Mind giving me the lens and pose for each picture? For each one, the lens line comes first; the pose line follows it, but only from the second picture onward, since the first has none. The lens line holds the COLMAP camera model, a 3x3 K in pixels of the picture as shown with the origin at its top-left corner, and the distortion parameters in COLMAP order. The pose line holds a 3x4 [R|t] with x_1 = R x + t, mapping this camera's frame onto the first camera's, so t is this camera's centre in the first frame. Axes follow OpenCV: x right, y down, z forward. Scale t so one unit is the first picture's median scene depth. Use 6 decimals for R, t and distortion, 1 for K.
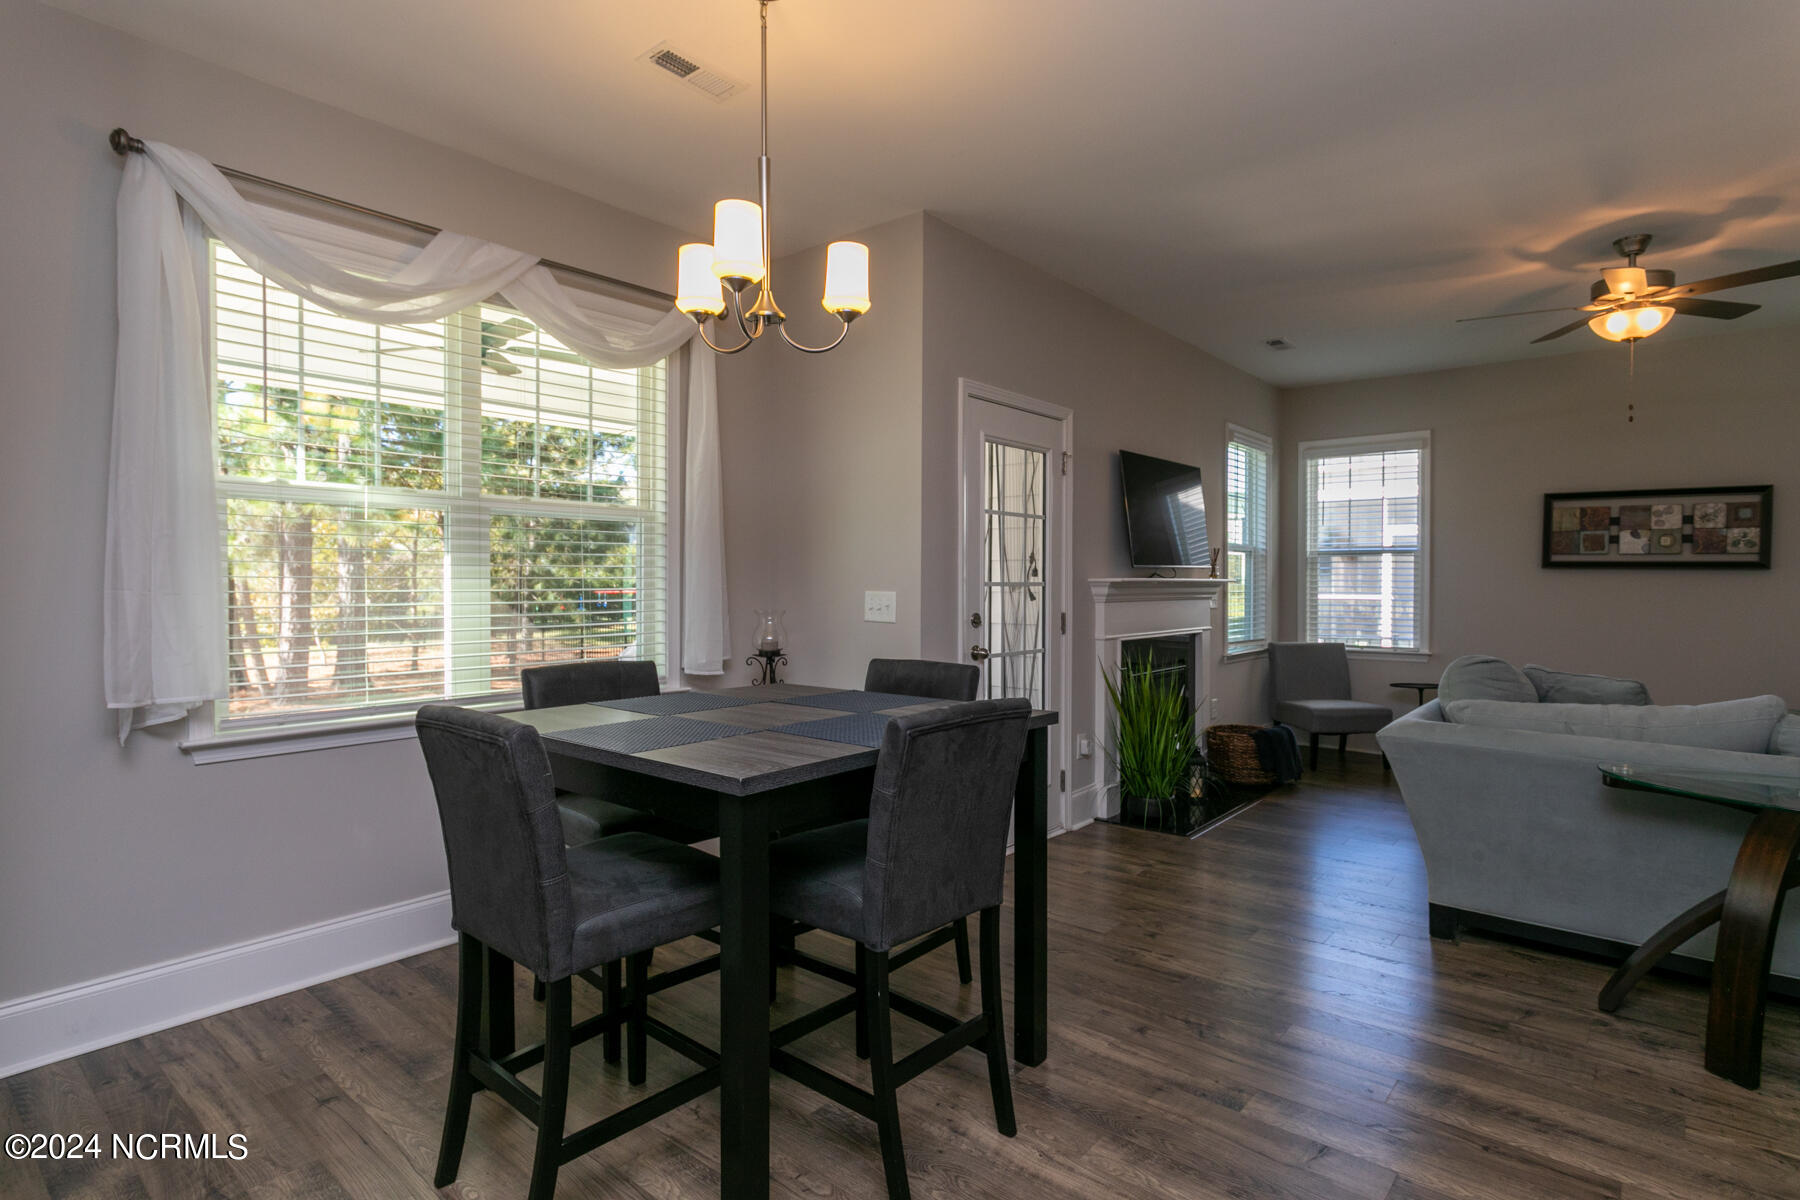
lens RADIAL K [[911.6, 0, 905.8], [0, 911.6, 596.5], [0, 0, 1]] dist [-0.002239, 0.000611]
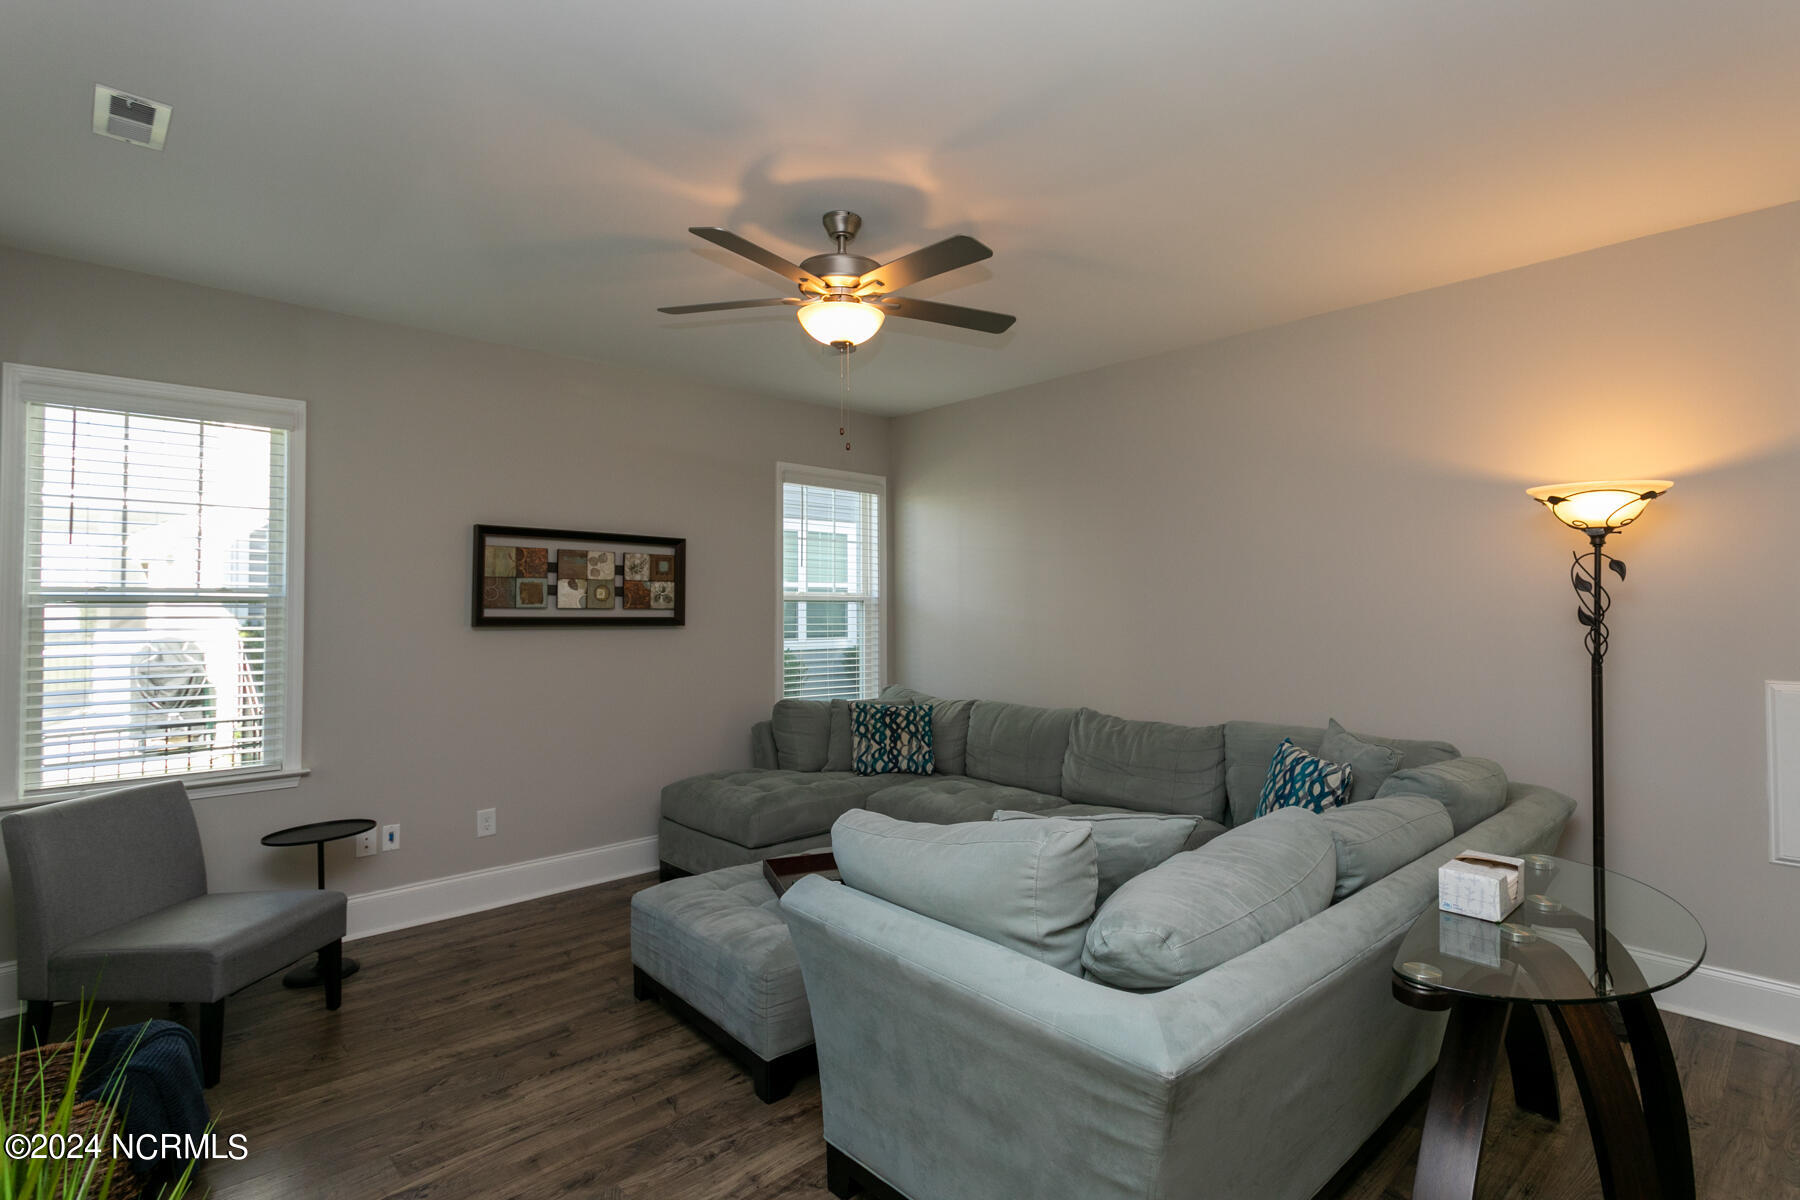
lens RADIAL K [[861.0, 0, 911.1], [0, 861.0, 584.0], [0, 0, 1]] dist [-0.001986, 0.000261]
pose [[0.121401, 0.015461, 0.992483, 0.066017], [0.015367, 0.999730, -0.017453, -0.050597], [-0.992485, 0.017371, 0.121130, 0.601740]]
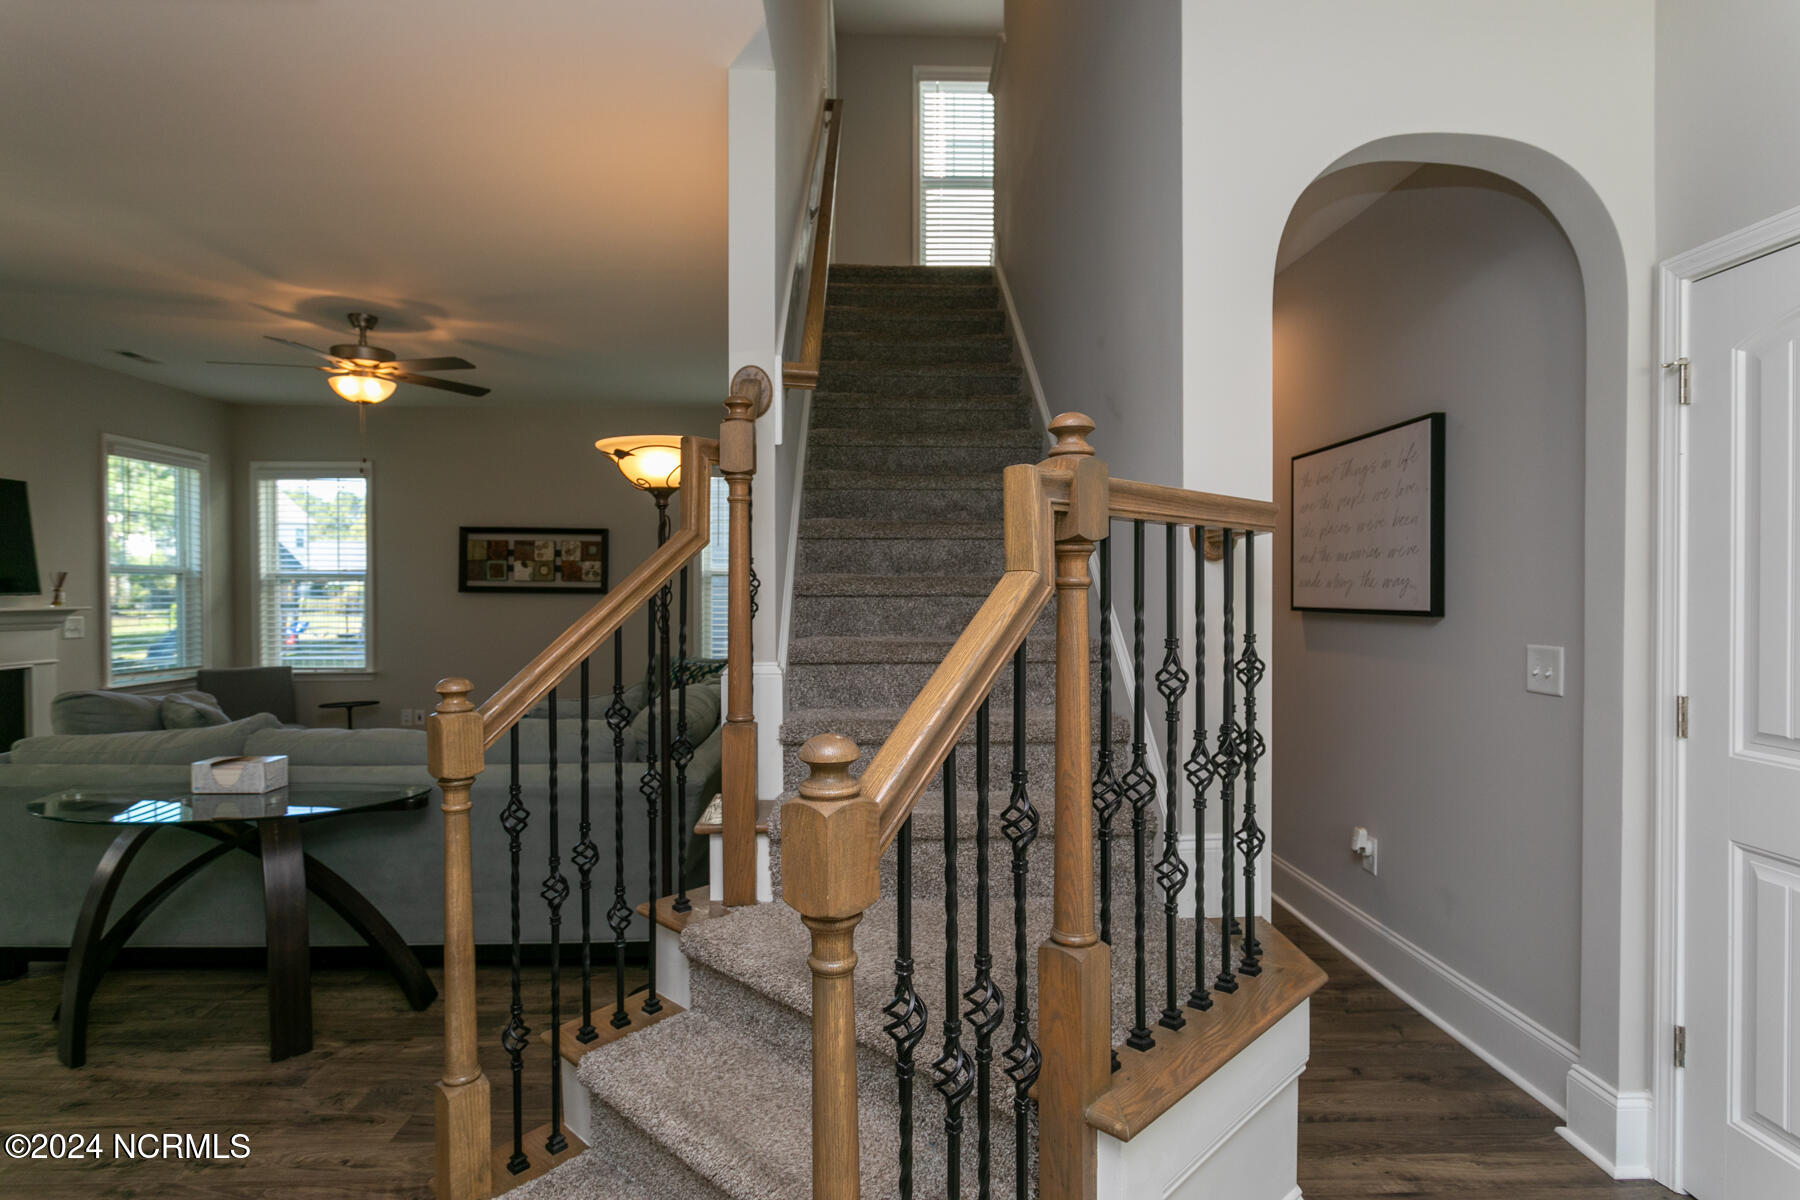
lens RADIAL K [[911.6, 0, 895.3], [0, 911.6, 596.2], [0, 0, 1]] dist [-0.002239, 0.000611]
pose [[0.752556, -0.007088, 0.658490, 0.377940], [0.014189, 0.999884, -0.005452, -0.012825], [-0.658375, 0.013446, 0.752570, -0.223554]]
